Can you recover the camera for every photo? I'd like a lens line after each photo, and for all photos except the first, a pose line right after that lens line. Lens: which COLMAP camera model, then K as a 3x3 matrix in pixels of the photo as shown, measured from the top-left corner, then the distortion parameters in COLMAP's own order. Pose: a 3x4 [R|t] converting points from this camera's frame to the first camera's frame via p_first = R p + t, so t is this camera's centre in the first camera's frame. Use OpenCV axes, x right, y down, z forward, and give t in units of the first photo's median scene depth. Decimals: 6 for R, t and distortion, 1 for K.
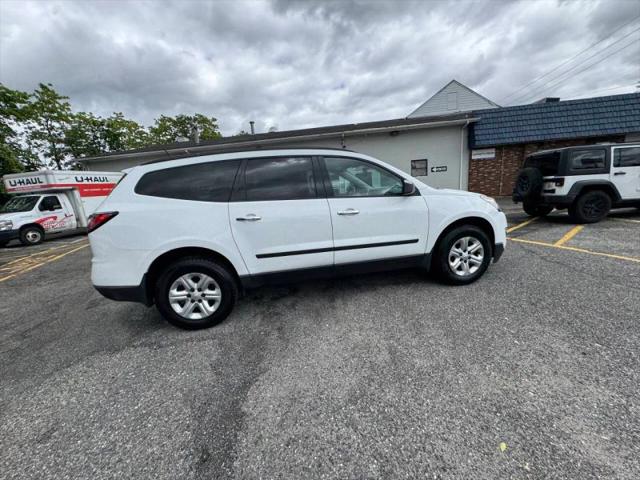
lens RADIAL K [[257.5, 0, 317.5], [0, 257.5, 243.6], [0, 0, 1]] dist [-0.001866, -0.000053]
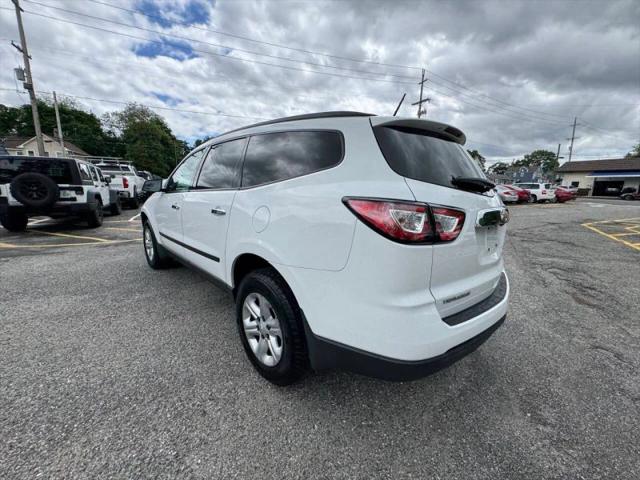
lens RADIAL K [[258.4, 0, 320.3], [0, 258.4, 236.1], [0, 0, 1]] dist [-0.000617, -0.000276]
pose [[-0.565321, -0.096956, 0.819153, -0.097009], [0.187410, 0.952001, 0.242017, -0.024282], [-0.803299, 0.290334, -0.520015, 0.149979]]
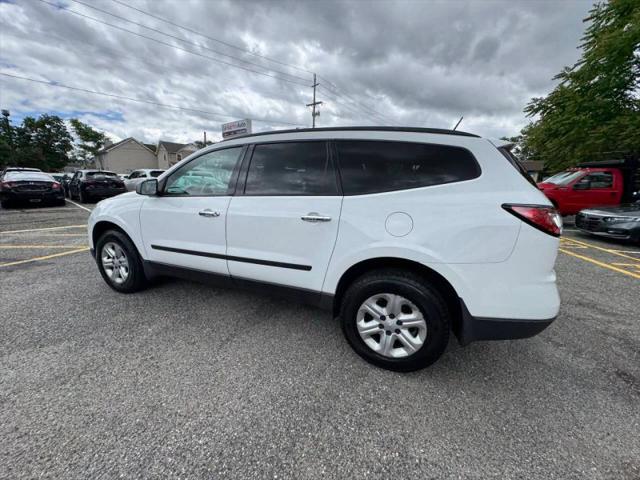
lens RADIAL K [[259.1, 0, 321.0], [0, 259.1, 234.0], [0, 0, 1]] dist [-0.003067, 0.000293]
pose [[-0.845630, -0.049678, 0.531453, -0.064839], [0.143724, 0.937696, 0.316339, -0.034768], [-0.514056, 0.343888, -0.785803, 0.183617]]
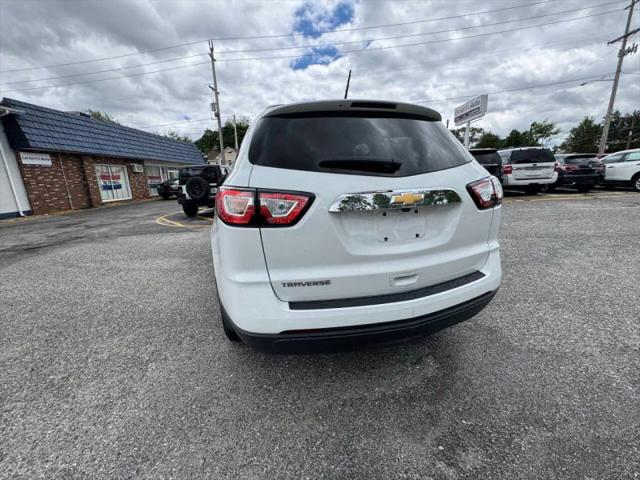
lens RADIAL K [[260.0, 0, 320.5], [0, 260.0, 235.2], [0, 0, 1]] dist [-0.000716, -0.000033]
pose [[-0.098834, -0.141595, 0.984978, -0.115169], [0.250923, 0.954293, 0.162362, -0.014580], [-0.962948, 0.263201, -0.058787, 0.113815]]
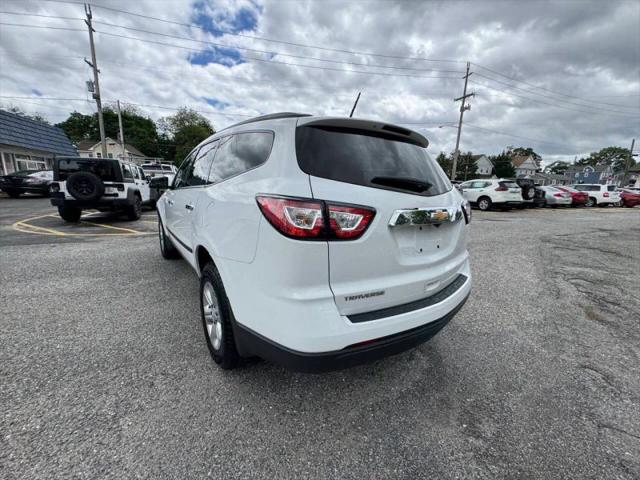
lens RADIAL K [[259.1, 0, 321.1], [0, 259.1, 234.9], [0, 0, 1]] dist [-0.001044, -0.000128]
pose [[-0.445834, -0.111487, 0.888146, -0.108680], [0.185334, 0.959215, 0.213442, -0.020496], [-0.875719, 0.259763, -0.406988, 0.135190]]
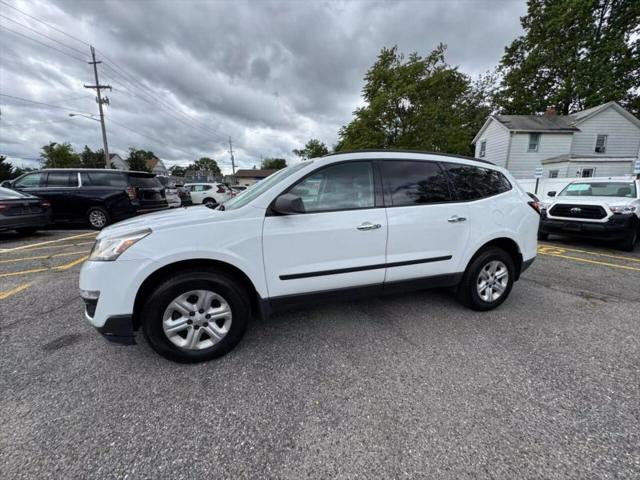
lens RADIAL K [[257.6, 0, 320.4], [0, 257.6, 235.6], [0, 0, 1]] dist [0.000580, -0.000155]
pose [[-0.986038, 0.095220, -0.136610, 0.023082], [0.037622, 0.926554, 0.374275, -0.046976], [0.162215, 0.363910, -0.917200, 0.205846]]
